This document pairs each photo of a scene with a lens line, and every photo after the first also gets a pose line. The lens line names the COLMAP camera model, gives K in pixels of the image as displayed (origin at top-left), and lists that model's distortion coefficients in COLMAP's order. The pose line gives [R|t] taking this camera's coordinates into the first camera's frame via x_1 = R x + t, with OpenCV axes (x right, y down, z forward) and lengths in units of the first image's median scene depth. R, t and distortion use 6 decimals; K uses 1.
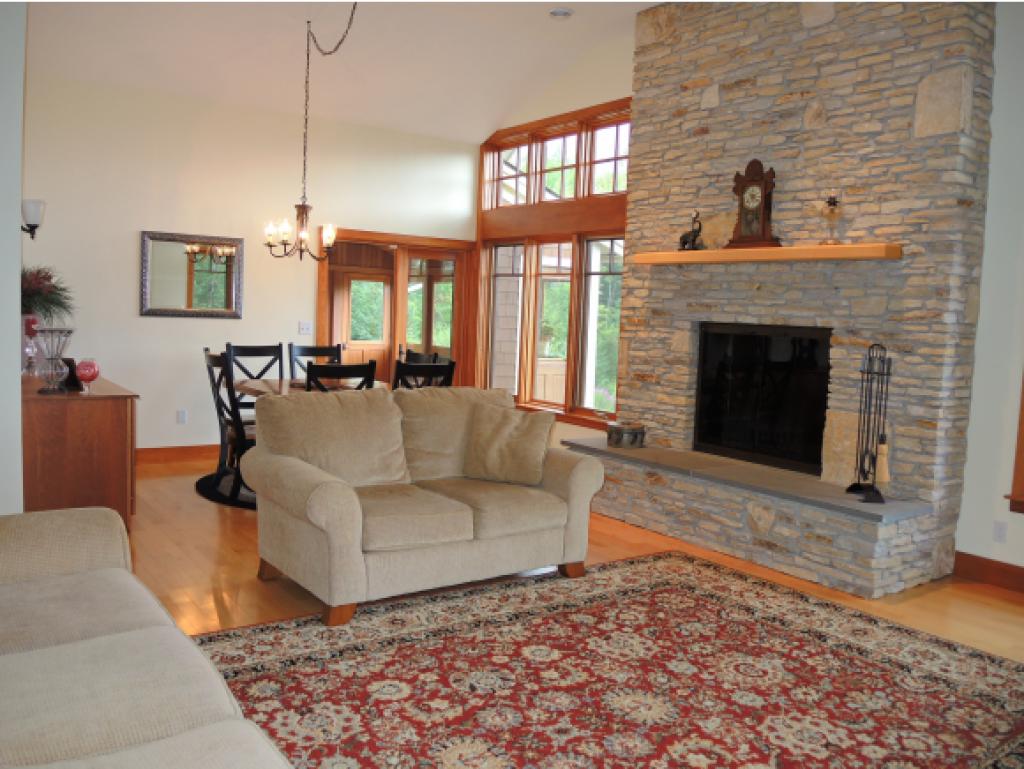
lens RADIAL K [[858.6, 0, 513.8], [0, 858.6, 382.0], [0, 0, 1]] dist [-0.030003, -0.069816]
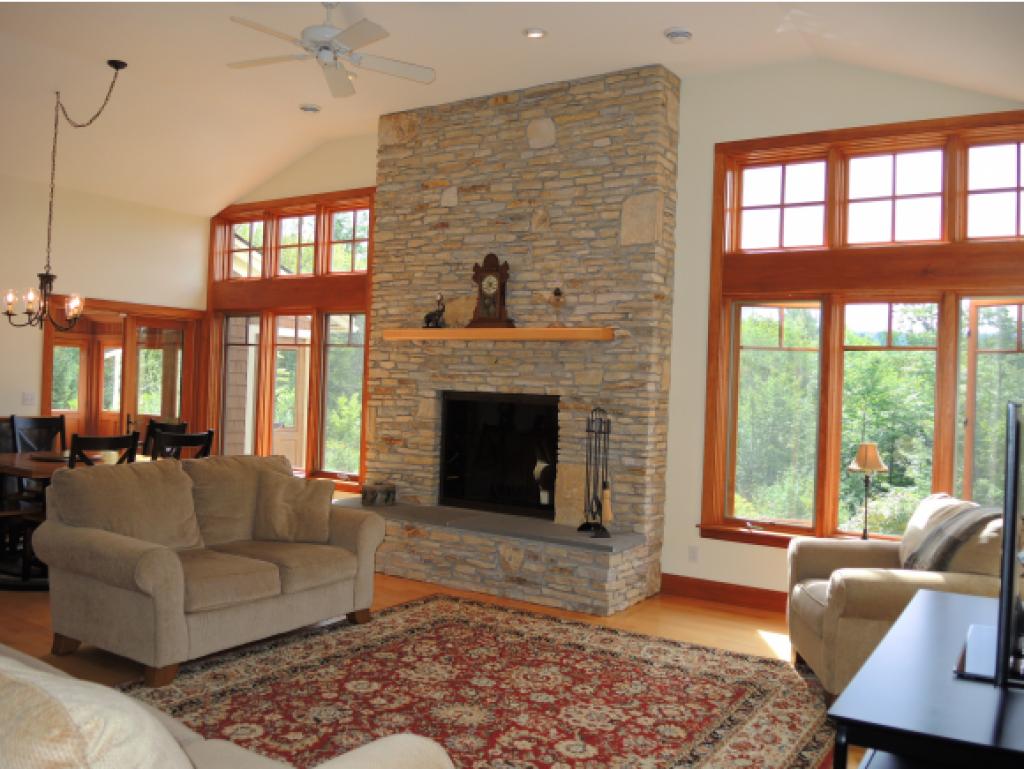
lens RADIAL K [[858.6, 0, 513.8], [0, 858.6, 382.0], [0, 0, 1]] dist [-0.030003, -0.069816]
pose [[0.929902, -0.004180, 0.367784, -0.146876], [0.031009, 0.997266, -0.067069, -0.003165], [-0.366499, 0.073772, 0.927489, -0.116455]]
